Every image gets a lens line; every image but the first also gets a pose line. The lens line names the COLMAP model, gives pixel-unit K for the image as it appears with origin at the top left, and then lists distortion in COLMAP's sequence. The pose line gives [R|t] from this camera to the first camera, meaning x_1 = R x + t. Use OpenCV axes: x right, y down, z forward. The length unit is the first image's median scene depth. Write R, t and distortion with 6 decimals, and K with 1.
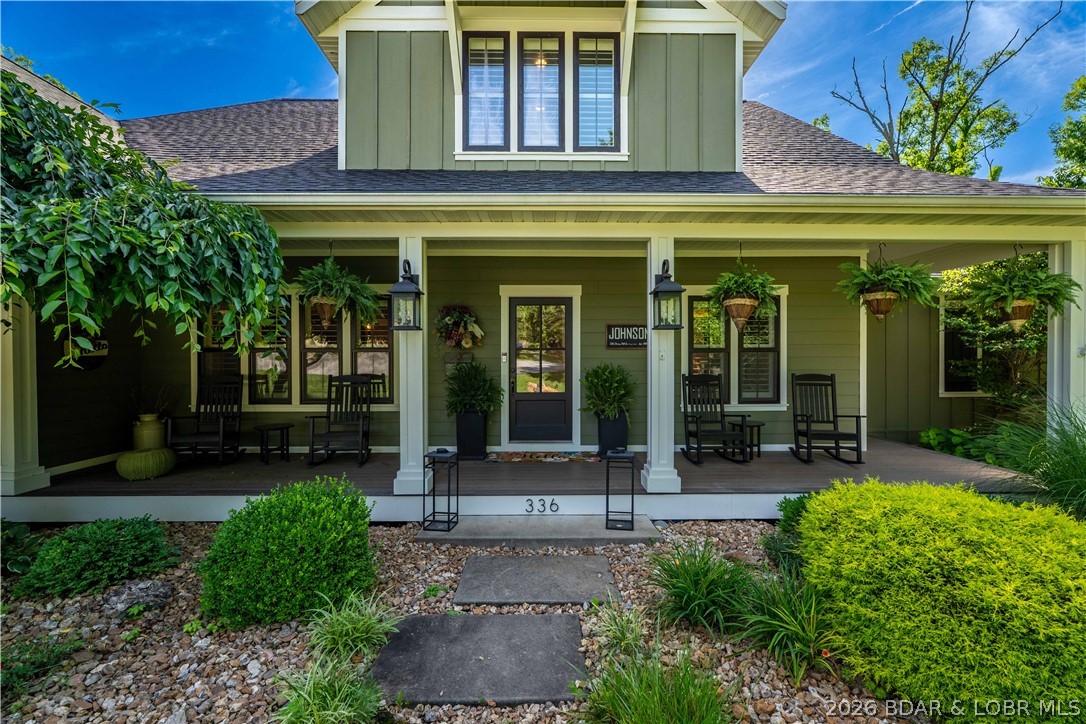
lens RADIAL K [[473.4, 0, 543.0], [0, 473.4, 362.0], [0, 0, 1]] dist [-0.007731, -0.000074]
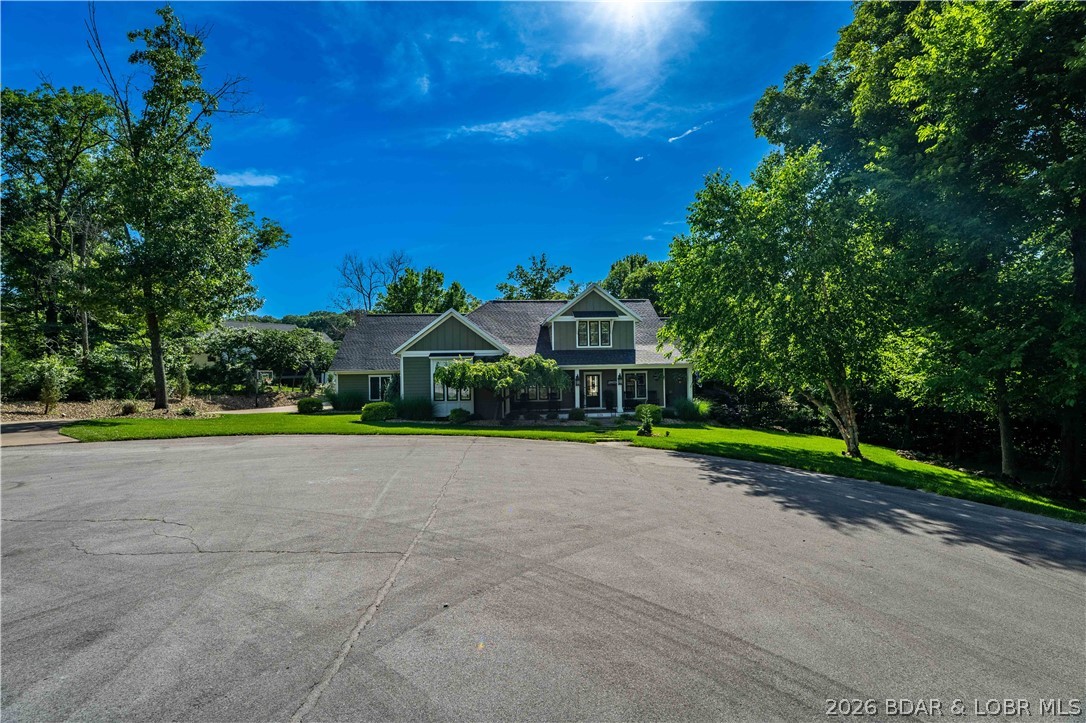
lens RADIAL K [[473.4, 0, 543.0], [0, 473.4, 361.5], [0, 0, 1]] dist [-0.007731, -0.000074]
pose [[0.997349, -0.000223, 0.072764, -0.965740], [0.003430, 0.999028, -0.043947, -0.076477], [-0.072683, 0.044080, 0.996380, -4.122664]]
